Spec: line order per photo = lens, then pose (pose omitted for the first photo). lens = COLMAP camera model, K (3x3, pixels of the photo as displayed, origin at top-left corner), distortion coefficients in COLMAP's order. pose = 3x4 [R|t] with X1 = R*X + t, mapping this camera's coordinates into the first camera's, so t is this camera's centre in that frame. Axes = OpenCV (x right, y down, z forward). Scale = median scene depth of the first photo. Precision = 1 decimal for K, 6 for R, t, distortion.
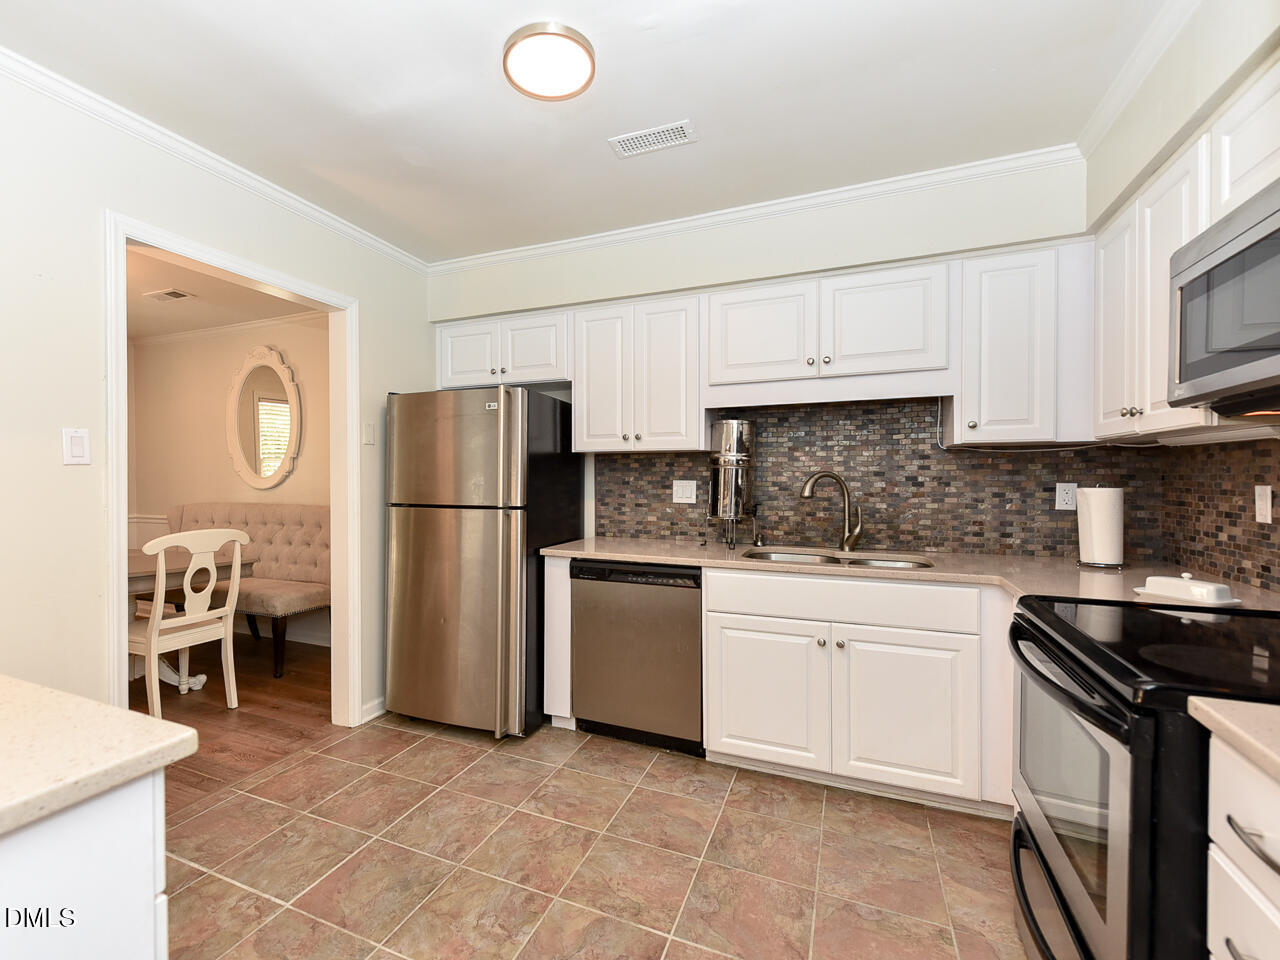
lens RADIAL K [[625.1, 0, 640.0], [0, 625.1, 480.0], [0, 0, 1]] dist [0.001270, -0.000285]
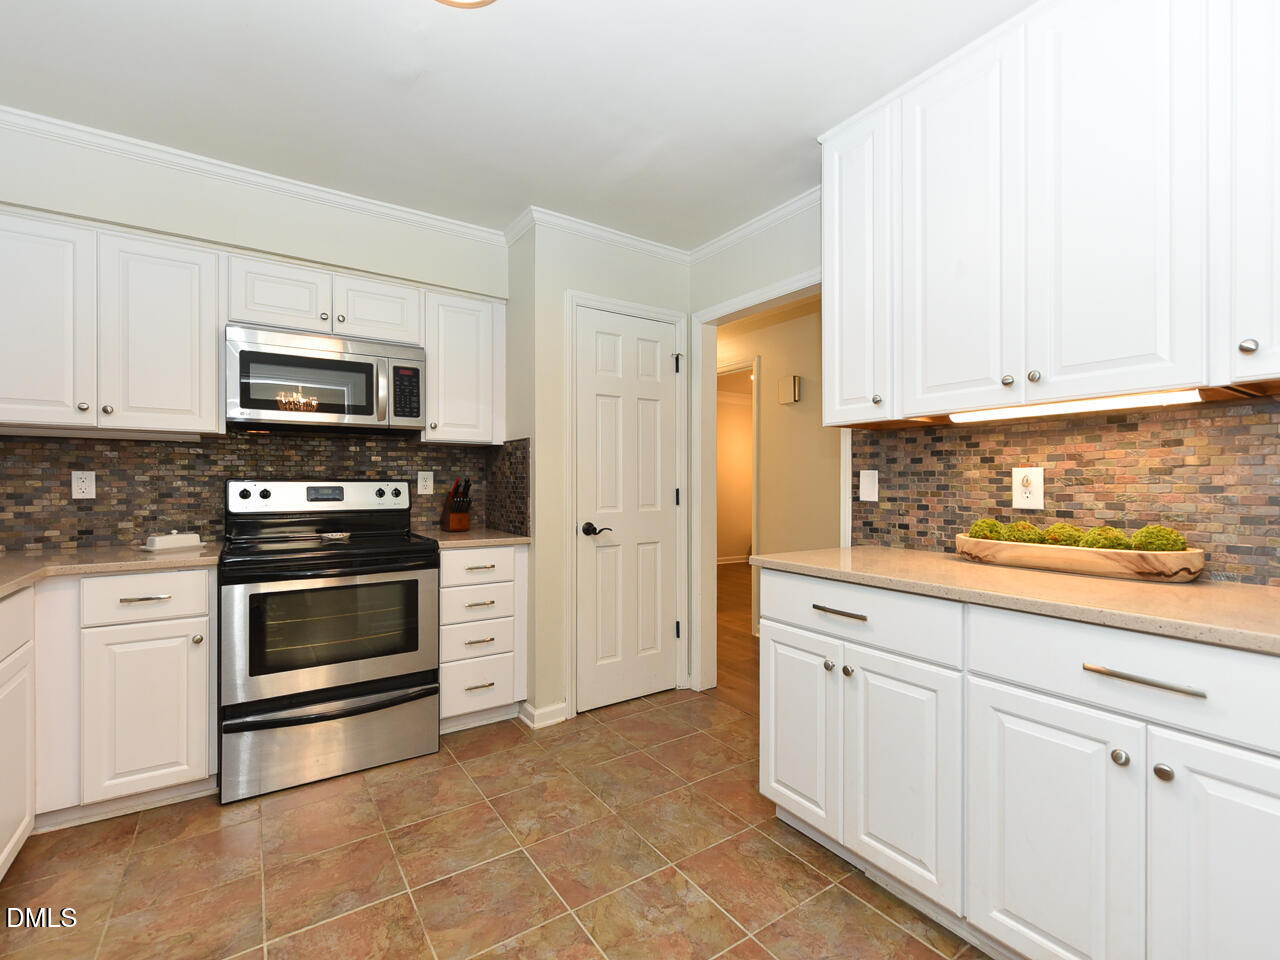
lens RADIAL K [[625.1, 0, 640.0], [0, 625.1, 480.0], [0, 0, 1]] dist [0.001270, -0.000285]
pose [[-0.826064, 0.001501, 0.563575, -0.785307], [0.003112, 0.999993, 0.001897, 0.030856], [-0.563568, 0.003321, -0.826063, 1.488323]]
